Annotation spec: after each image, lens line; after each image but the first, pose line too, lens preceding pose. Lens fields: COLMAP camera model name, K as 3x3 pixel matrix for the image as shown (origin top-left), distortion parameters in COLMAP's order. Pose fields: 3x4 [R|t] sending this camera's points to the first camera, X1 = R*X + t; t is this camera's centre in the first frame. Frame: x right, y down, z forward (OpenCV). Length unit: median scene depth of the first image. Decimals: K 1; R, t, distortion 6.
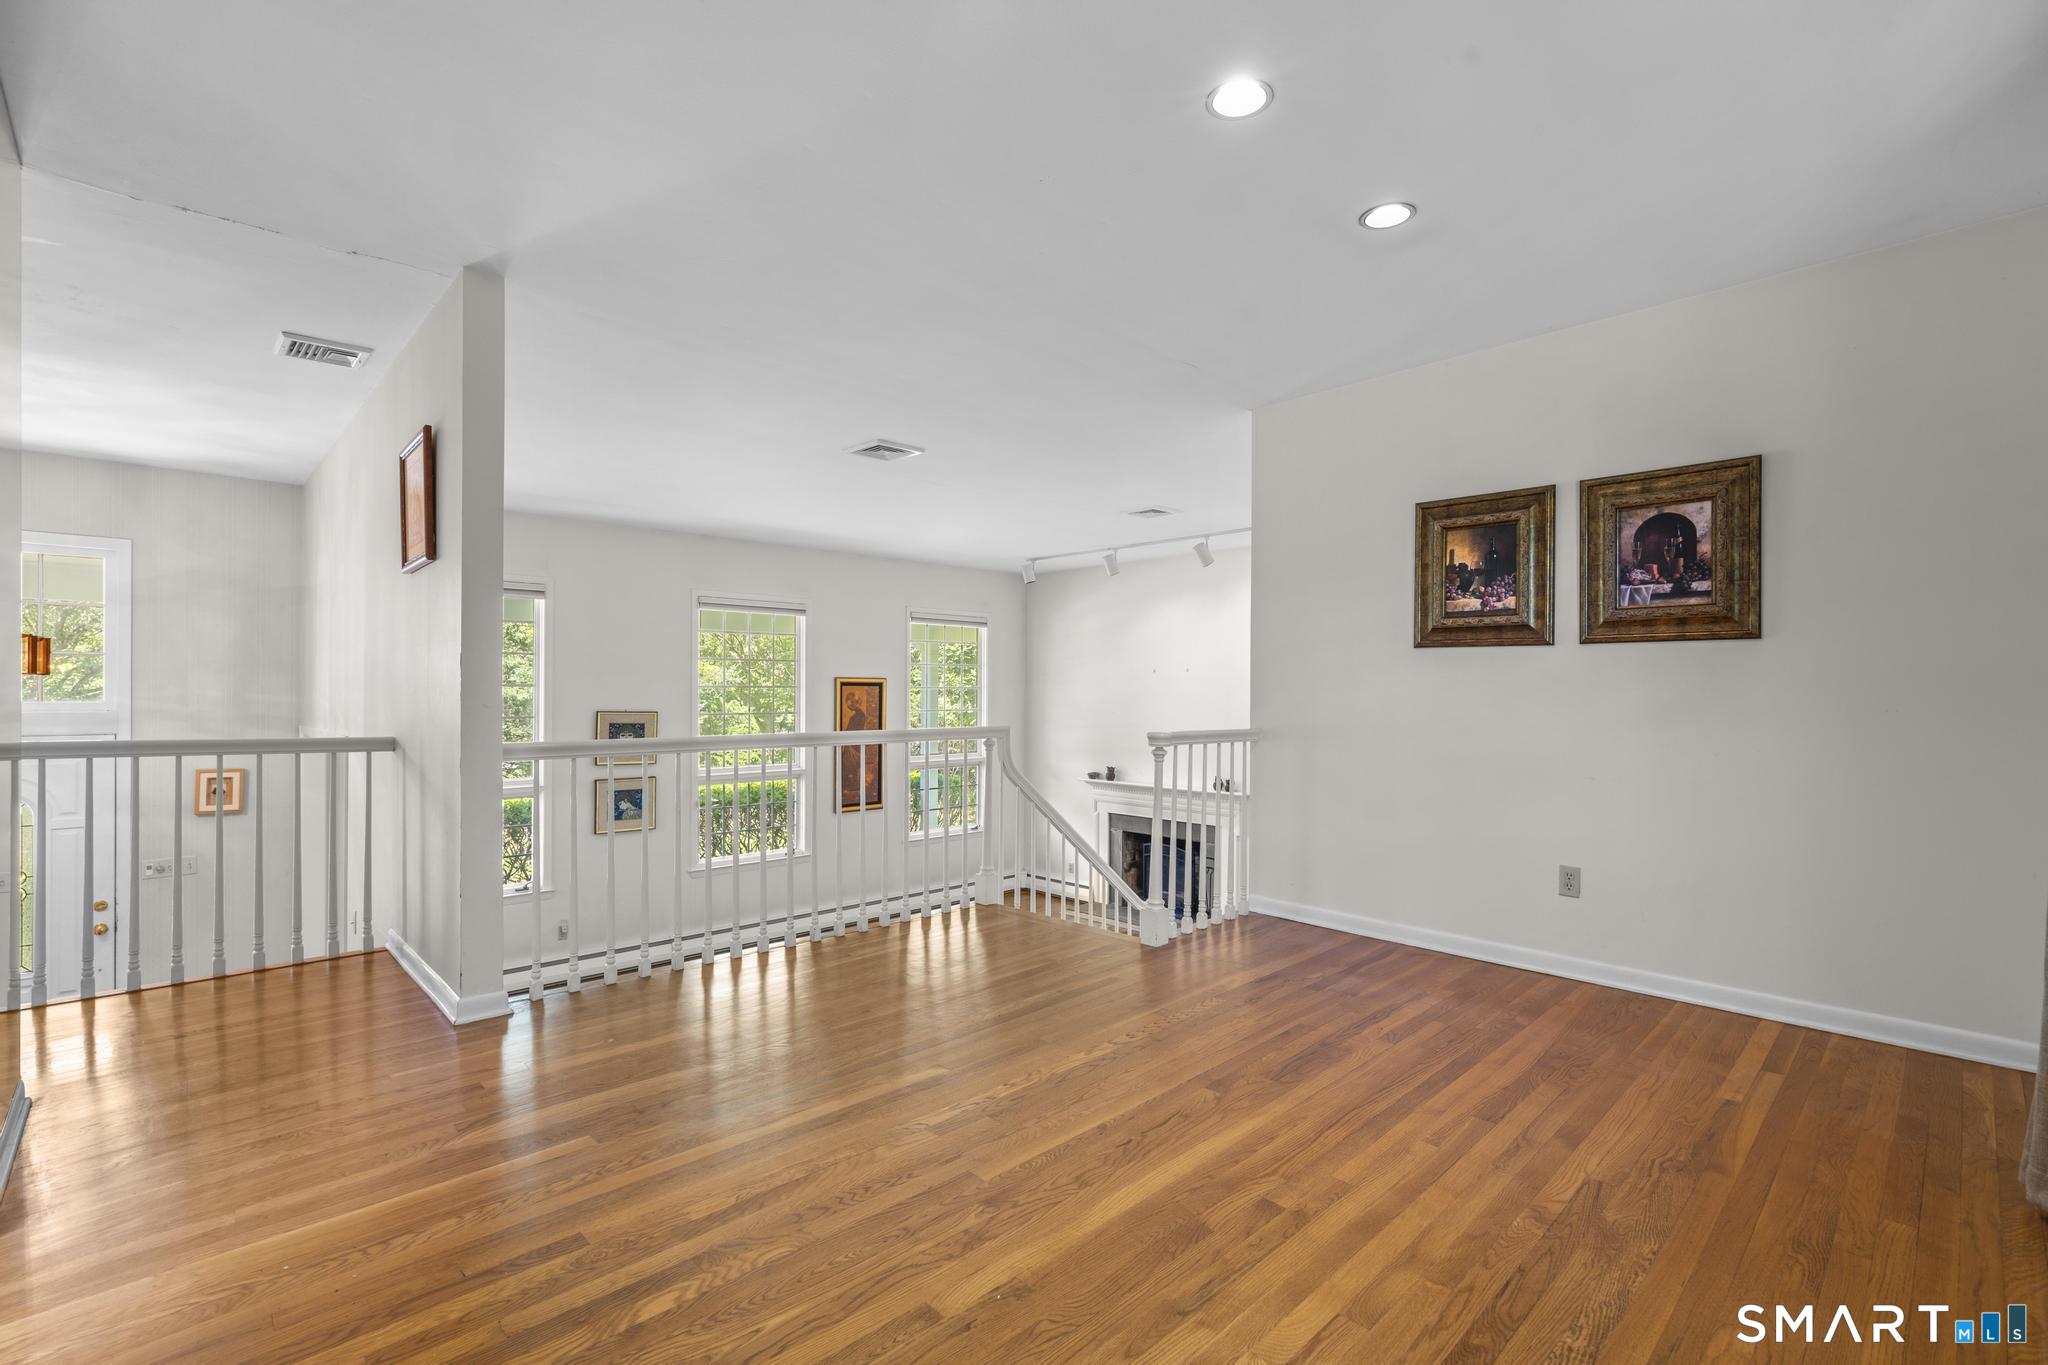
lens RADIAL K [[917.4, 0, 1022.5], [0, 917.4, 688.4], [0, 0, 1]] dist [-0.009205, 0.001247]
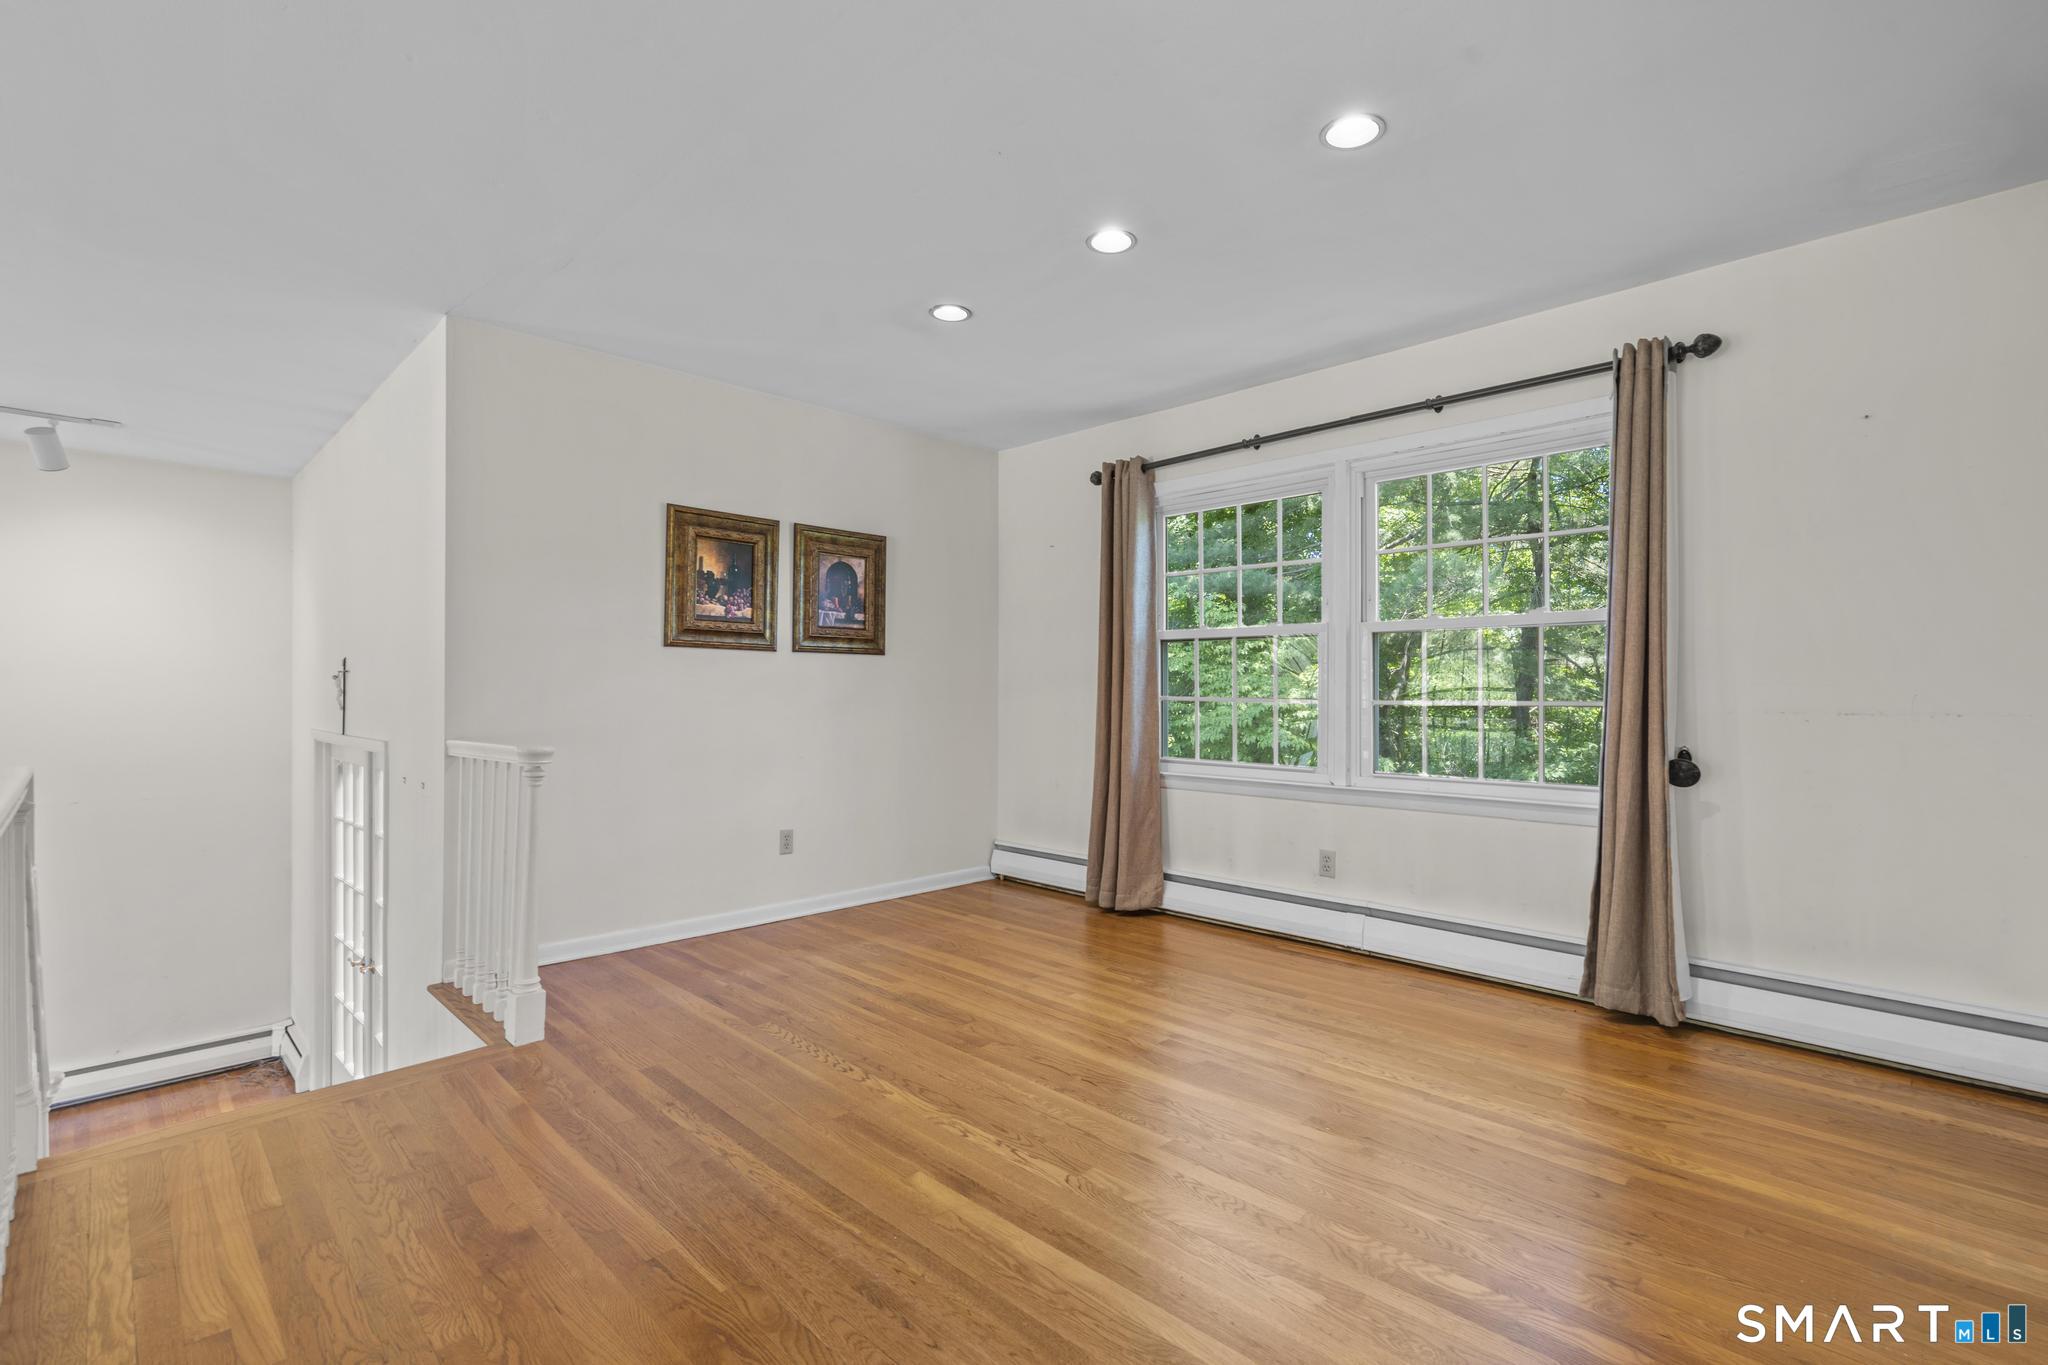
lens RADIAL K [[917.4, 0, 1022.5], [0, 917.4, 688.4], [0, 0, 1]] dist [-0.009205, 0.001247]
pose [[-0.020363, -0.000049, 0.999793, -0.646887], [-0.001885, 0.999998, 0.000011, 0.001249], [-0.999791, -0.001885, -0.020363, 0.691238]]
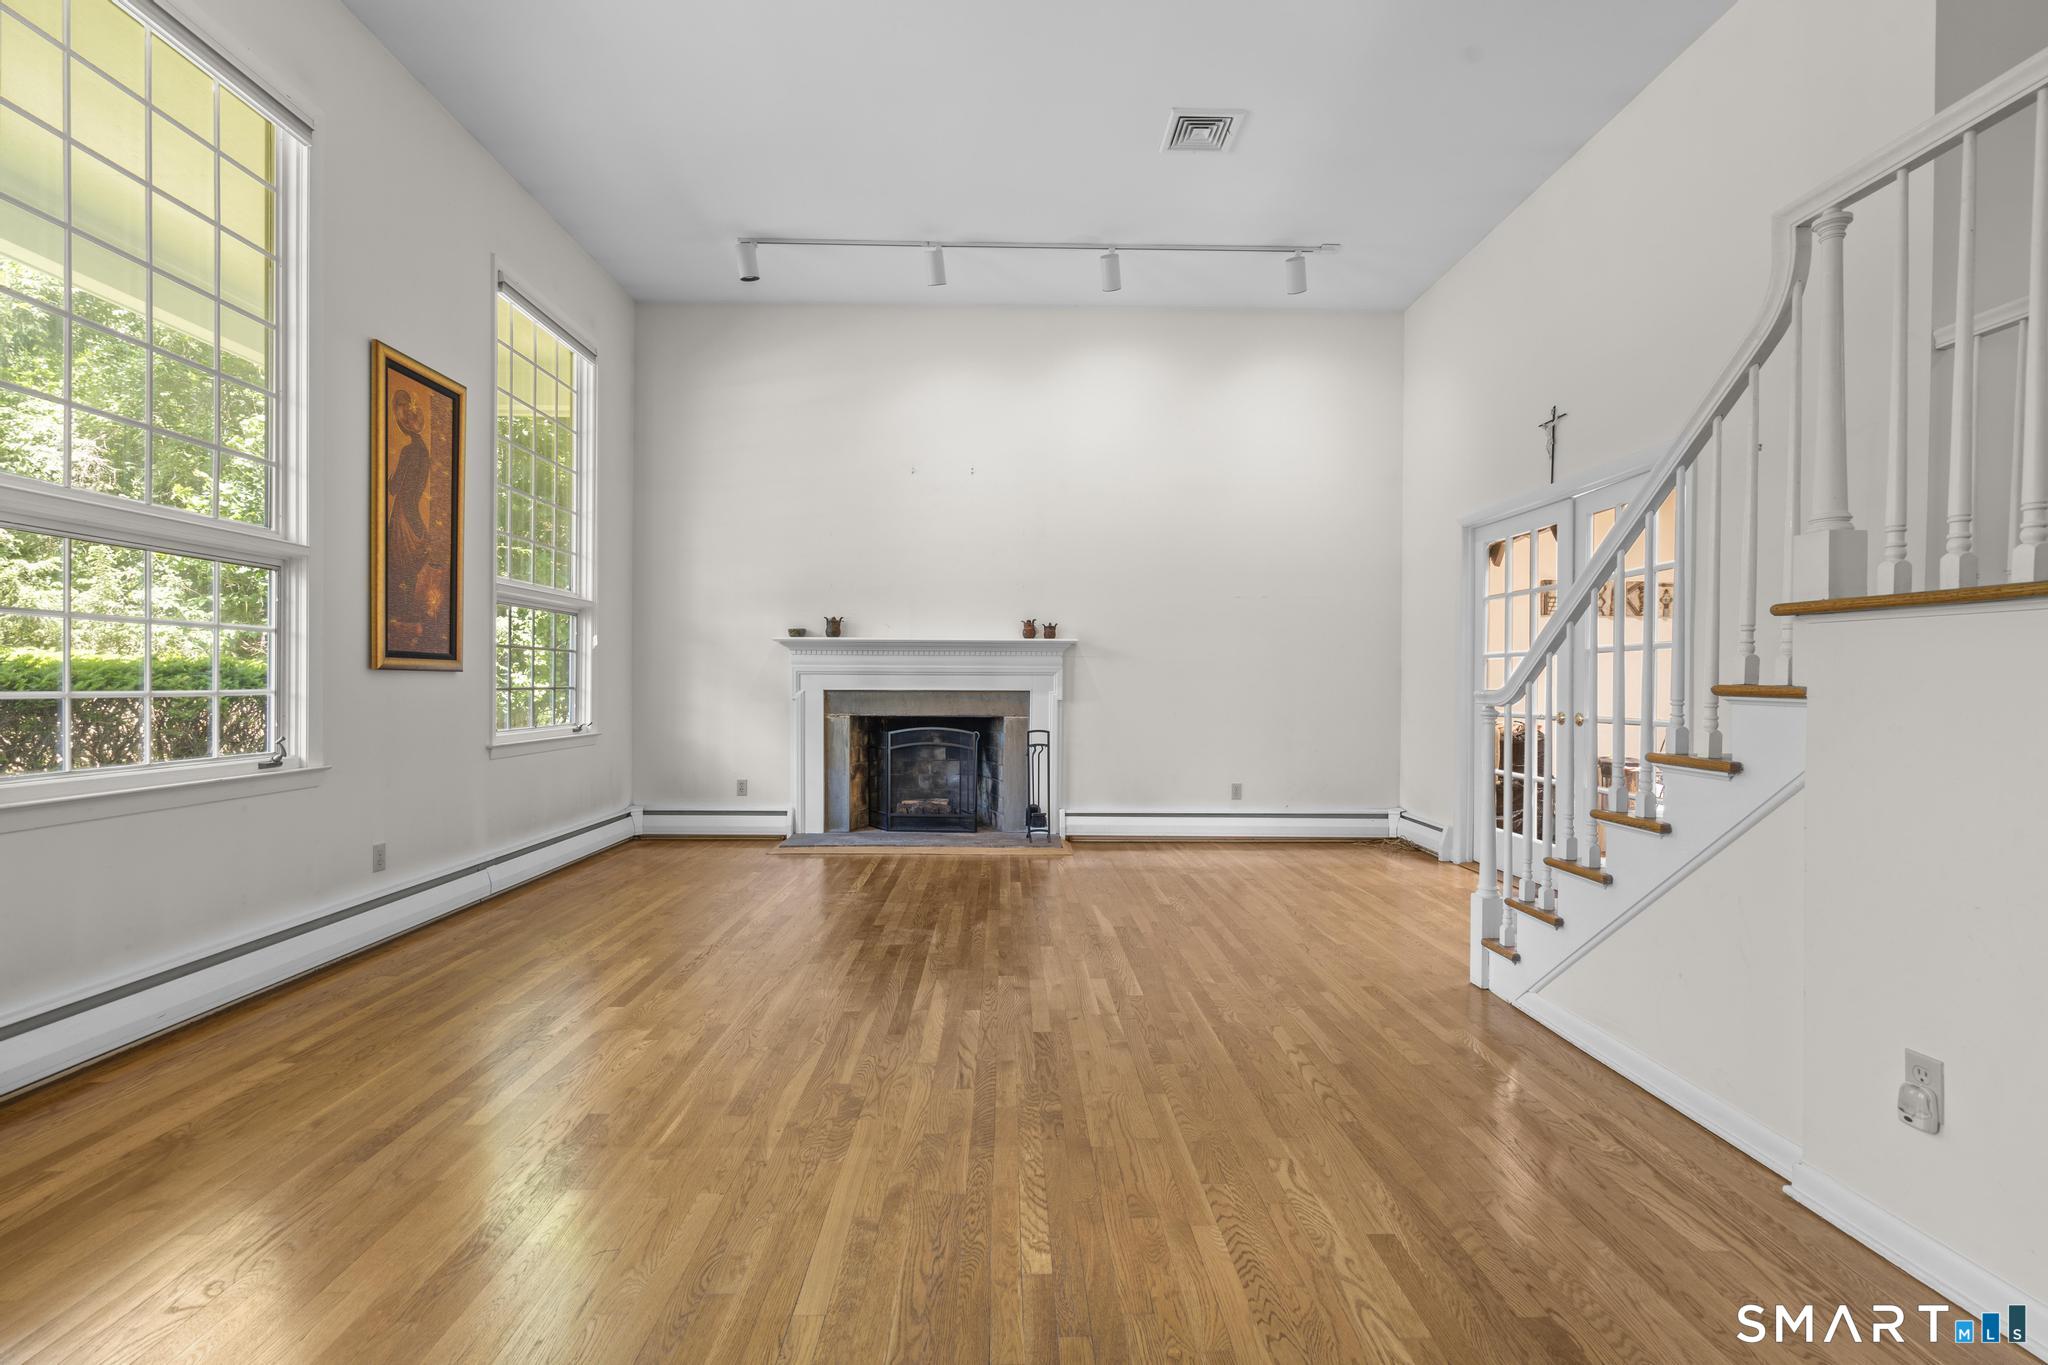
lens RADIAL K [[917.4, 0, 1022.5], [0, 917.4, 688.4], [0, 0, 1]] dist [-0.009205, 0.001247]
pose [[0.683504, -0.002739, 0.729942, -0.792648], [-0.005730, 0.999942, 0.009118, 0.362768], [-0.729925, -0.010415, 0.683448, 1.306861]]
